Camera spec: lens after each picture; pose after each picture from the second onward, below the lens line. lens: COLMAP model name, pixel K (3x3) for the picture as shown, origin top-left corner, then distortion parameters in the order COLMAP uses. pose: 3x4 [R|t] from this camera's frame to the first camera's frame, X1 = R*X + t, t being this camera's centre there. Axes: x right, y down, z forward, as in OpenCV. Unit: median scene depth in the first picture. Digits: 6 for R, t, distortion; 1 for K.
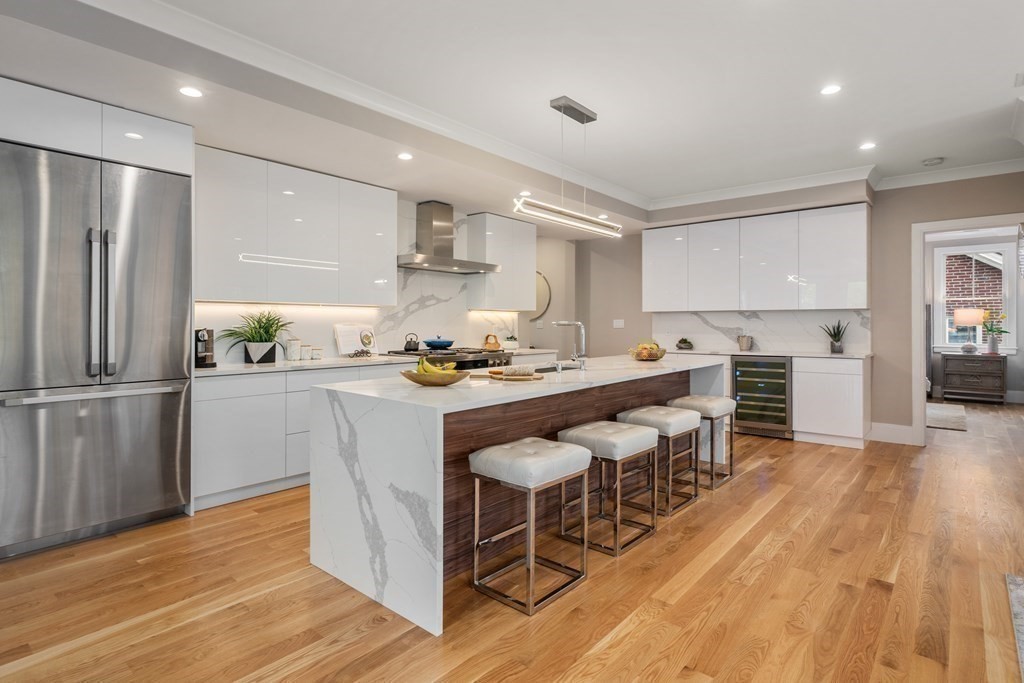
lens RADIAL K [[528.8, 0, 510.9], [0, 528.8, 322.3], [0, 0, 1]] dist [0.009382, -0.000144]
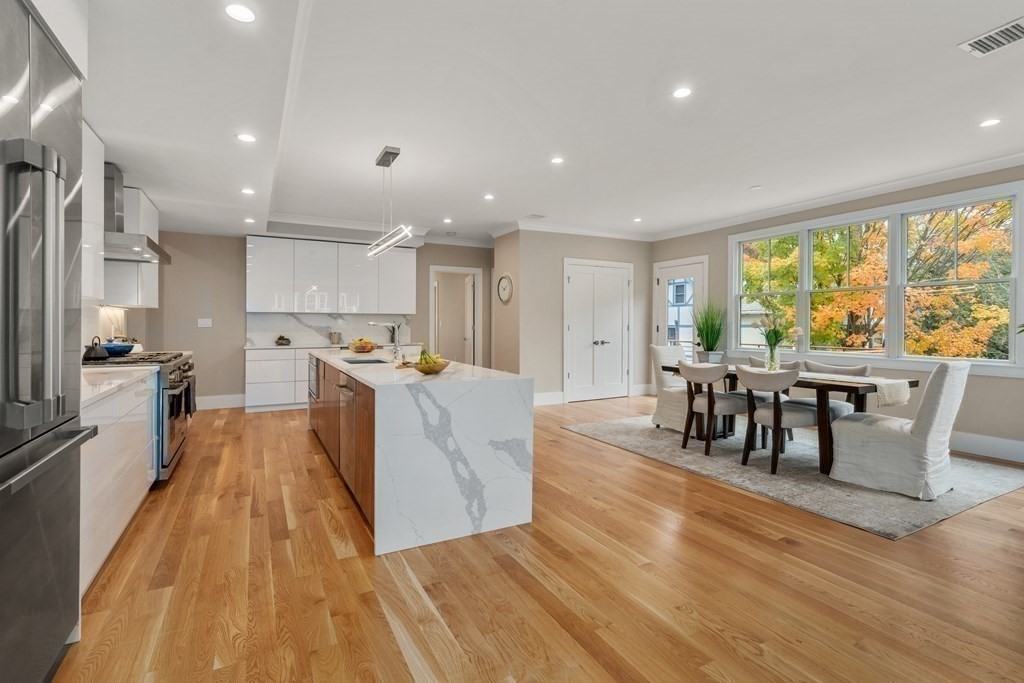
lens RADIAL K [[469.4, 0, 504.3], [0, 469.4, 334.7], [0, 0, 1]] dist [-0.000886, -0.000130]
pose [[0.370153, -0.021916, 0.928712, -1.251156], [-0.005208, 0.999657, 0.025665, -0.002064], [-0.928956, -0.014337, 0.369912, 0.483586]]
